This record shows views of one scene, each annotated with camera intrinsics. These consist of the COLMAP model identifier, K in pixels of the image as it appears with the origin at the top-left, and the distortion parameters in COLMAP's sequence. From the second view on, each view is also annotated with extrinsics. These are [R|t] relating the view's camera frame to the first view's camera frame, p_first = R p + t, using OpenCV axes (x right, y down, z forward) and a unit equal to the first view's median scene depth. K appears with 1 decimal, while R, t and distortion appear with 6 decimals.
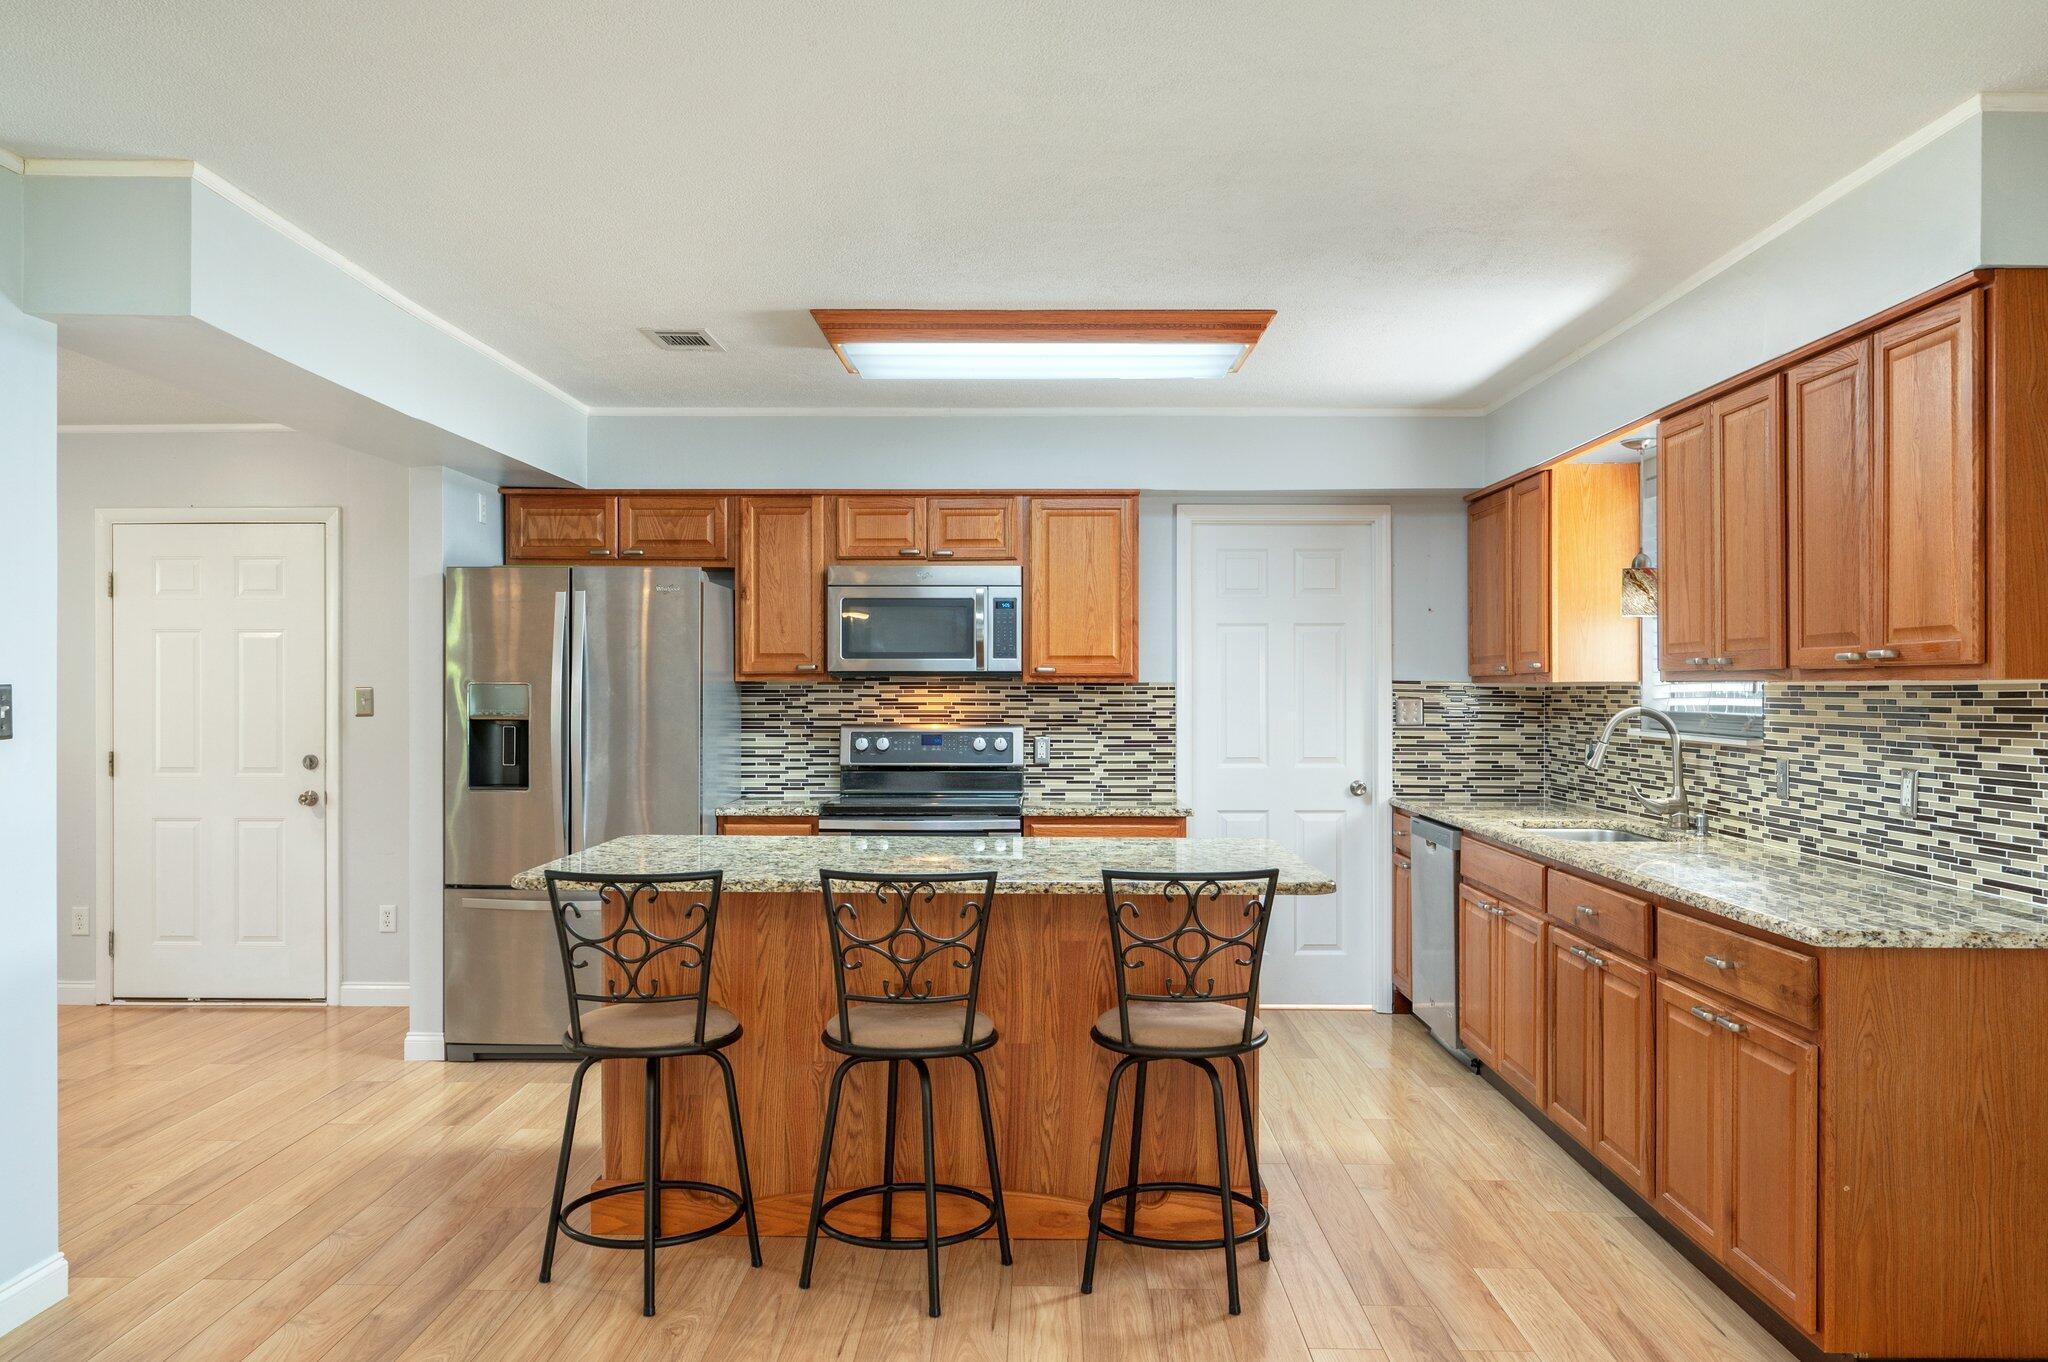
lens RADIAL K [[1520.3, 0, 1024.0], [0, 1520.3, 681.0], [0, 0, 1]] dist [-0.006764, -0.000722]
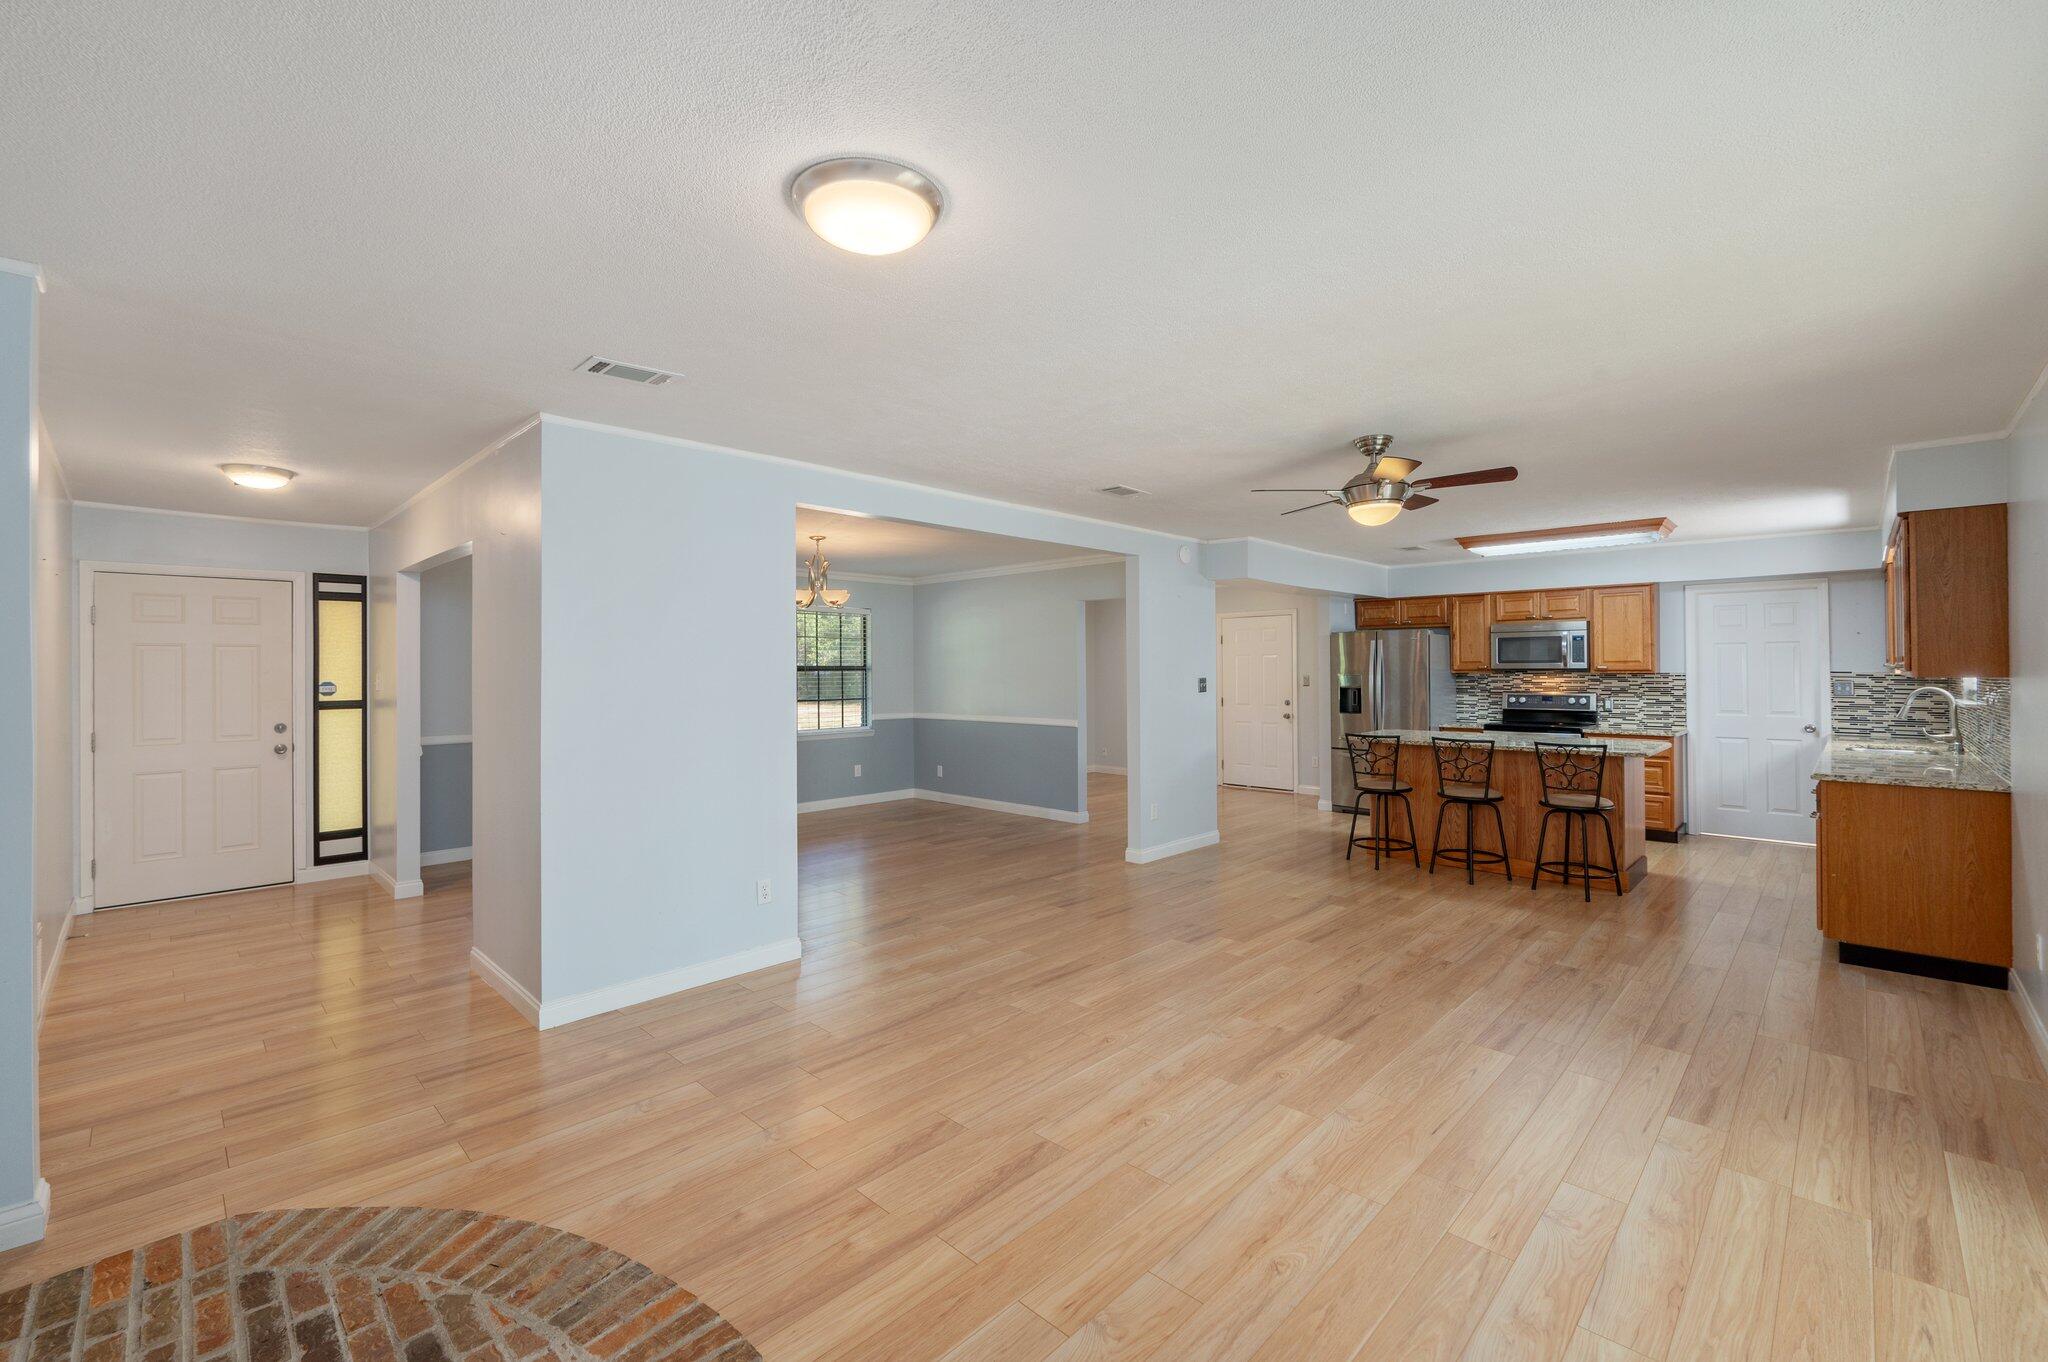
lens RADIAL K [[859.8, 0, 1019.5], [0, 859.8, 668.7], [0, 0, 1]] dist [0.001539, -0.000044]
pose [[0.725694, -0.005669, -0.687994, 0.253463], [0.008918, 0.999960, 0.001168, -0.014173], [0.687960, -0.006983, 0.725715, -0.469317]]
